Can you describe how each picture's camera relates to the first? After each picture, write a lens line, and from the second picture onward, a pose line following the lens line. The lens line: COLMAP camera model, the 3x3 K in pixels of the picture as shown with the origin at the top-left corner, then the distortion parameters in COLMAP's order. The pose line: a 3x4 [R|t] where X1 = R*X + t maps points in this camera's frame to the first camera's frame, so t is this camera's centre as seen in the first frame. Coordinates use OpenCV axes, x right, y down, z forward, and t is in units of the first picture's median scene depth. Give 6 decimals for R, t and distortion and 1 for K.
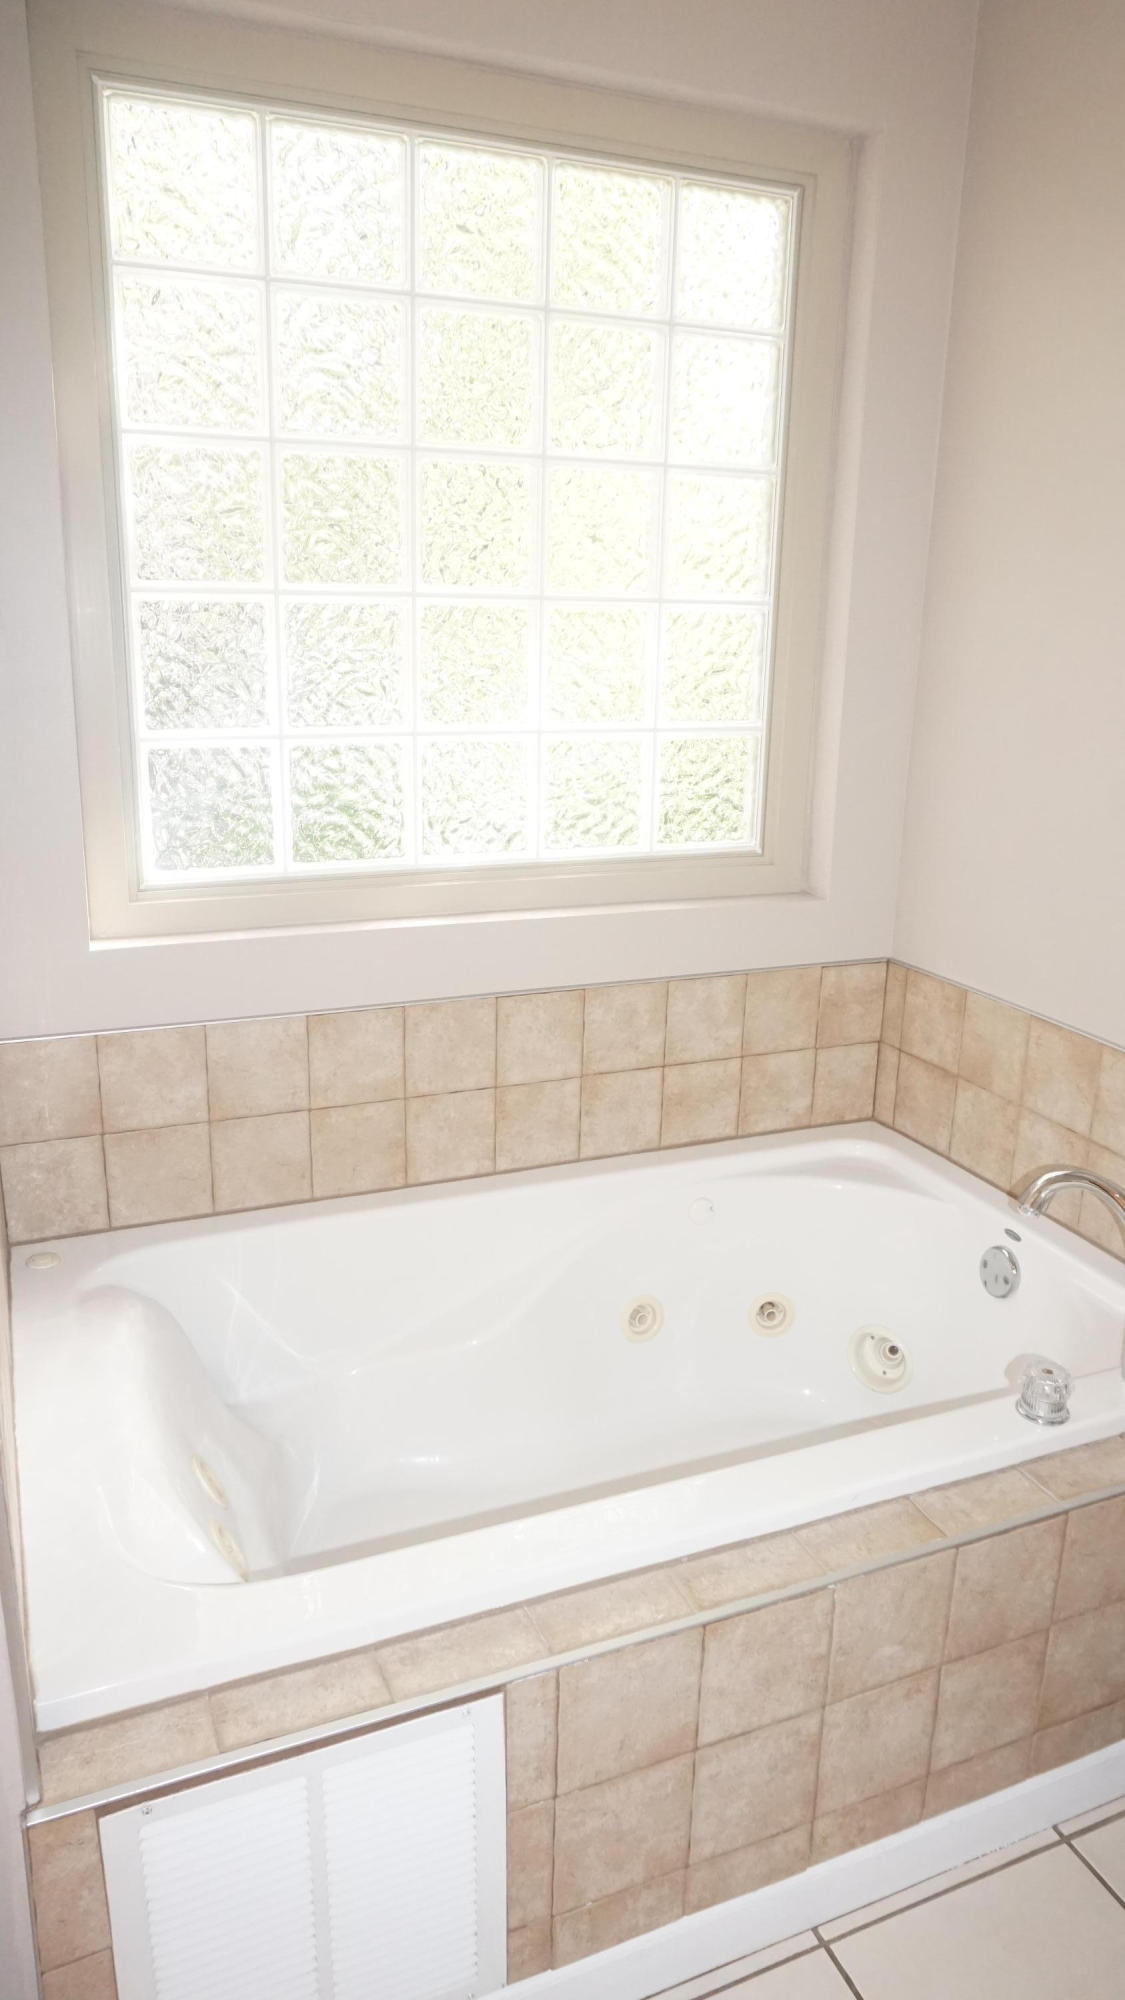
lens RADIAL K [[1336.1, 0, 562.5], [0, 1336.1, 1000.0], [0, 0, 1]] dist [-0.063603, 0.065877]
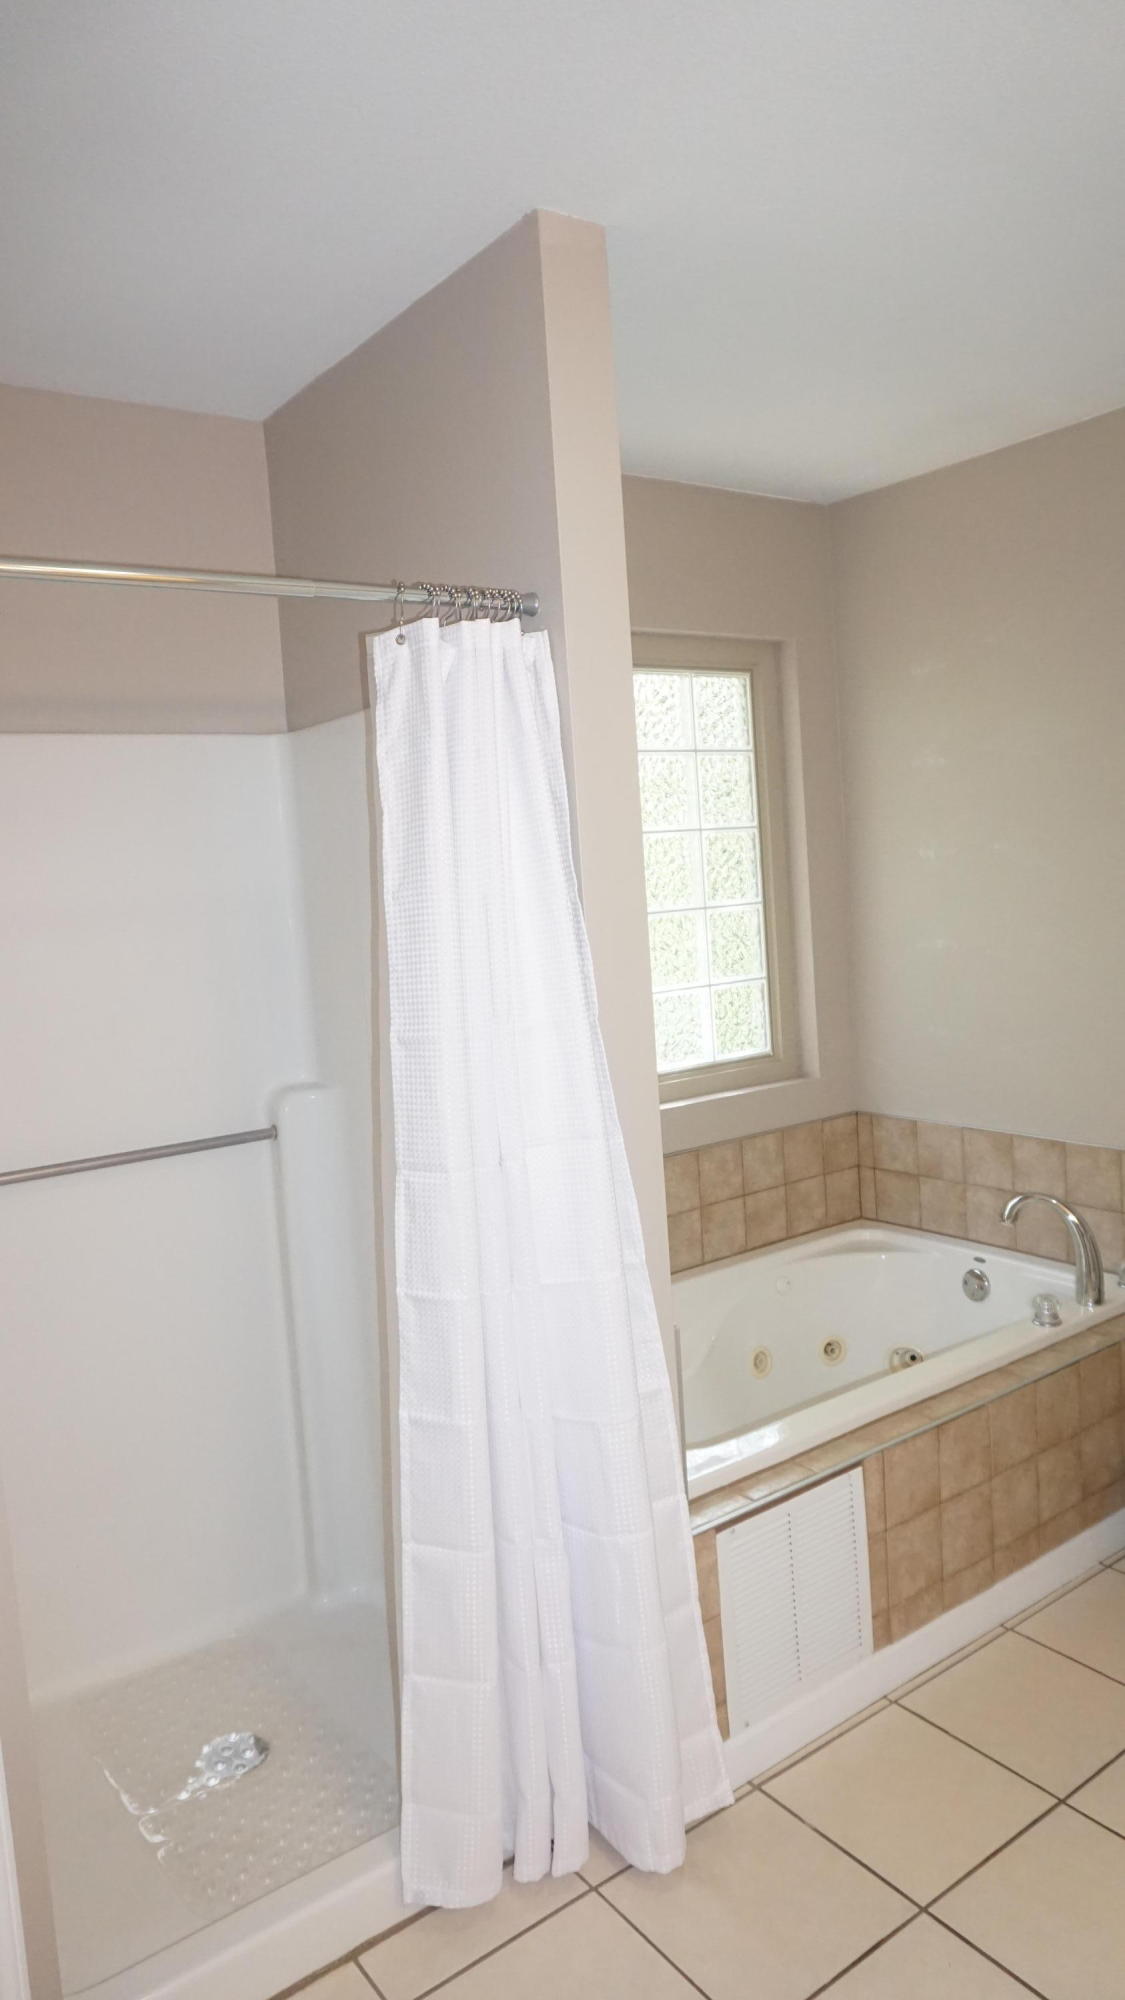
lens RADIAL K [[1336.1, 0, 562.5], [0, 1336.1, 1000.0], [0, 0, 1]] dist [-0.063603, 0.065877]
pose [[0.971376, -0.108625, 0.211257, -0.446306], [0.147320, 0.973118, -0.177027, 0.073932], [-0.186348, 0.203082, 0.961266, -0.516520]]
